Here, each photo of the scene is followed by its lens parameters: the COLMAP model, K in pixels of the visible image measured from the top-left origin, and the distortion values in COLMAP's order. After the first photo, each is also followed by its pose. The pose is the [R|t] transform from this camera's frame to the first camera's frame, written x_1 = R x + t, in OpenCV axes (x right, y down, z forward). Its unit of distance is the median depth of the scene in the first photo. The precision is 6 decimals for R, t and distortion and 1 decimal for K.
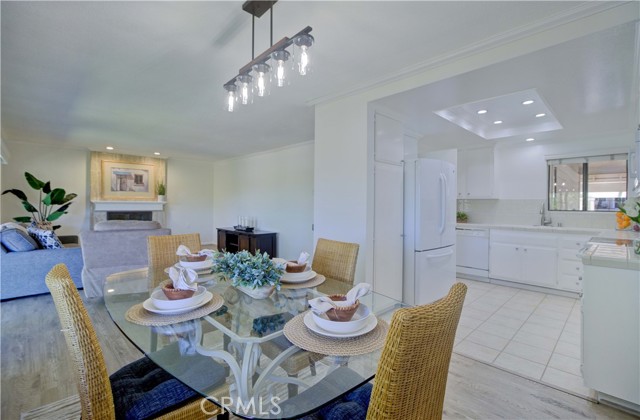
lens RADIAL K [[295.5, 0, 323.8], [0, 295.5, 206.3], [0, 0, 1]] dist [0.004870, 0.002322]
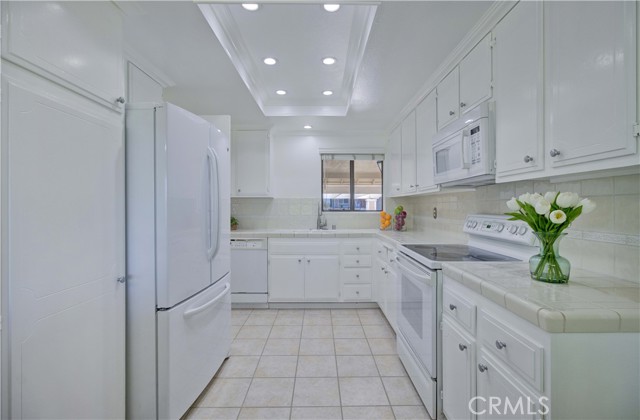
lens RADIAL K [[295.5, 0, 318.4], [0, 295.5, 208.2], [0, 0, 1]] dist [0.004870, 0.002322]
pose [[0.711301, -0.011405, 0.702795, 0.129387], [0.011078, 0.999926, 0.005015, -0.000052], [-0.702800, 0.004218, 0.711375, 0.387959]]
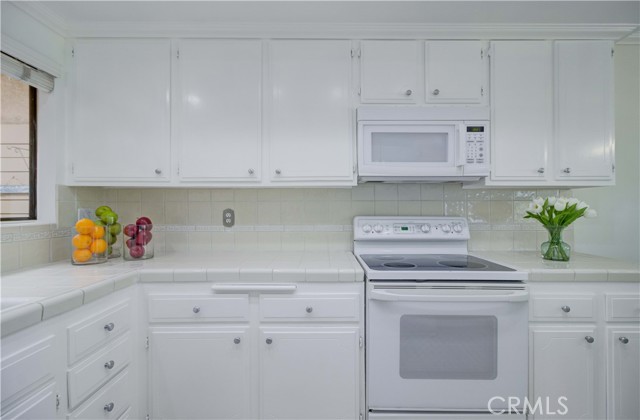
lens RADIAL K [[264.6, 0, 323.8], [0, 264.6, 213.6], [0, 0, 1]] dist [0.001774, 0.000623]
pose [[-0.703952, -0.018310, 0.710012, 0.432592], [0.002490, 0.999598, 0.028246, 0.000192], [-0.710243, 0.021652, -0.703623, 0.881511]]
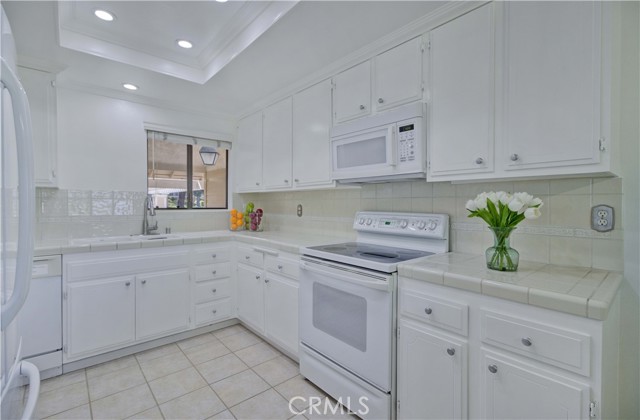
lens RADIAL K [[295.5, 0, 320.1], [0, 295.5, 206.7], [0, 0, 1]] dist [0.004870, 0.002322]
pose [[0.073999, -0.014437, 0.997154, 0.149424], [0.003089, 0.999894, 0.014247, -0.000295], [-0.997254, 0.002026, 0.074036, 0.597080]]
